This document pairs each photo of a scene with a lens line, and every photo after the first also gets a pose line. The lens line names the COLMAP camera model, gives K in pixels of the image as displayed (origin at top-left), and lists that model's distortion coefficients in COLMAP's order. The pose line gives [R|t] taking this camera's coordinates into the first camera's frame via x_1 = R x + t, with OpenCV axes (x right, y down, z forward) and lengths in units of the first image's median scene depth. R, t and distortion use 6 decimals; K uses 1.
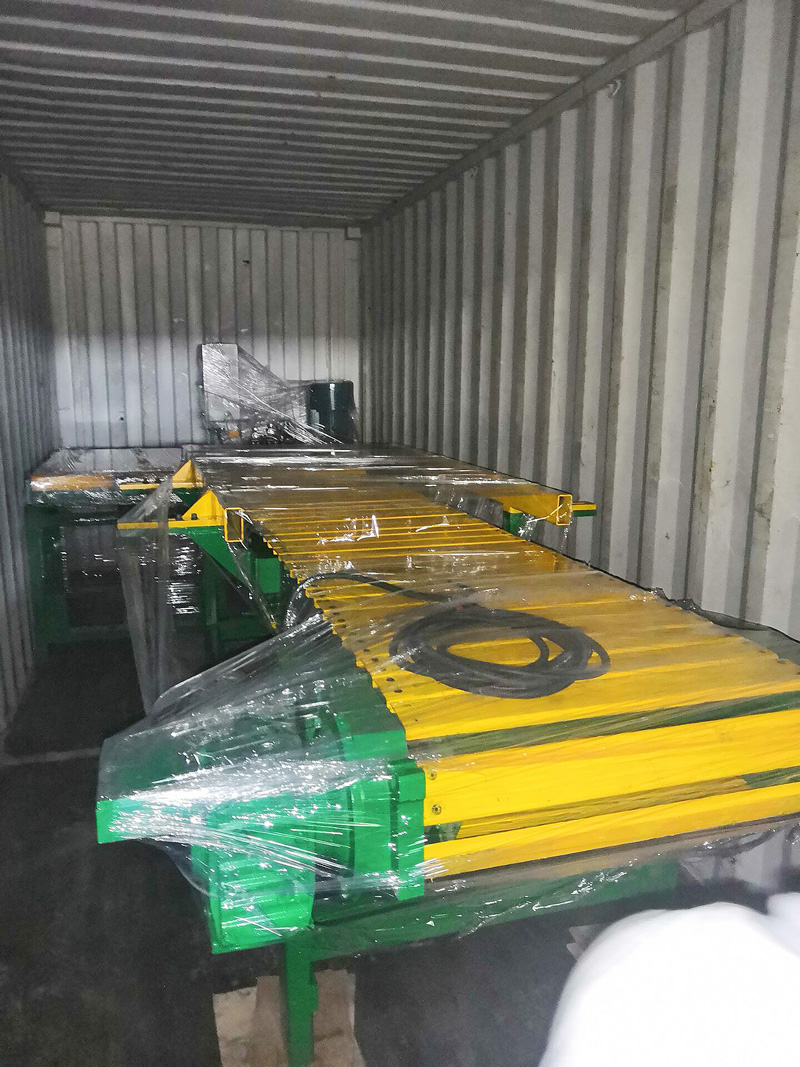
lens RADIAL K [[857.7, 0, 399.9], [0, 857.7, 504.5], [0, 0, 1]] dist [-0.004386, 0.000173]
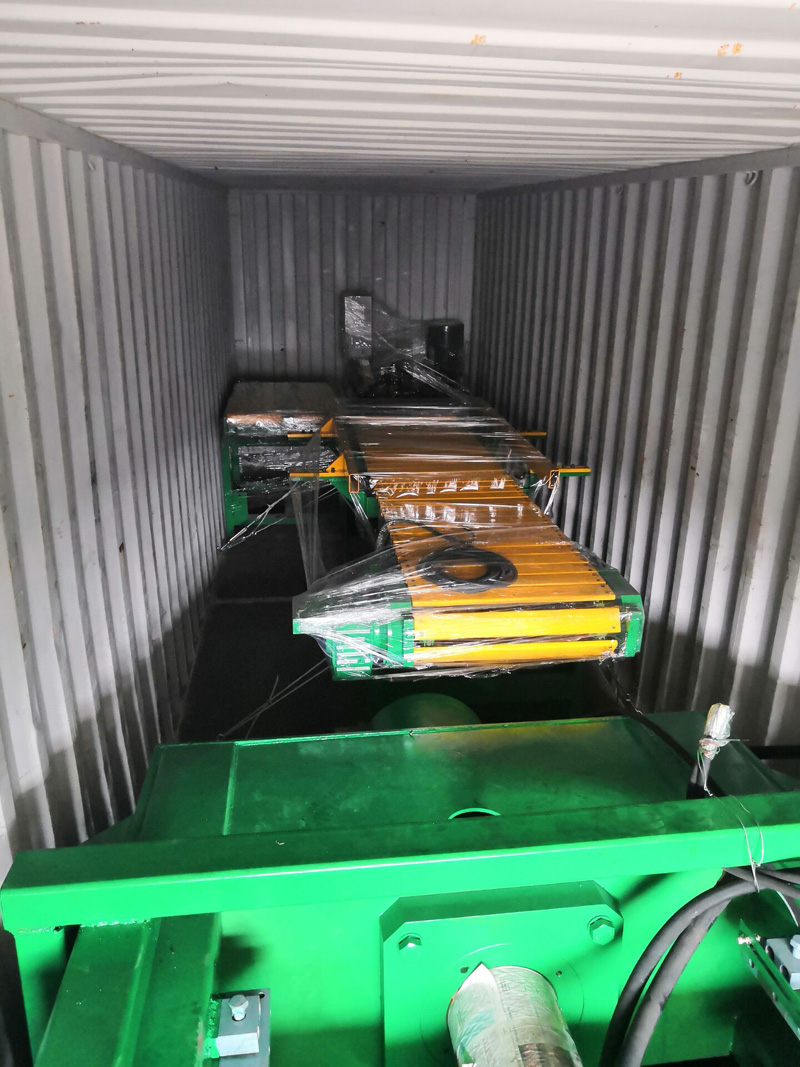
lens RADIAL K [[857.7, 0, 399.9], [0, 857.7, 504.5], [0, 0, 1]] dist [-0.004386, 0.000173]
pose [[0.985772, 0.062634, -0.155983, 0.068139], [-0.038435, 0.987389, 0.153579, -0.079017], [0.163635, -0.145398, 0.975747, -0.275247]]
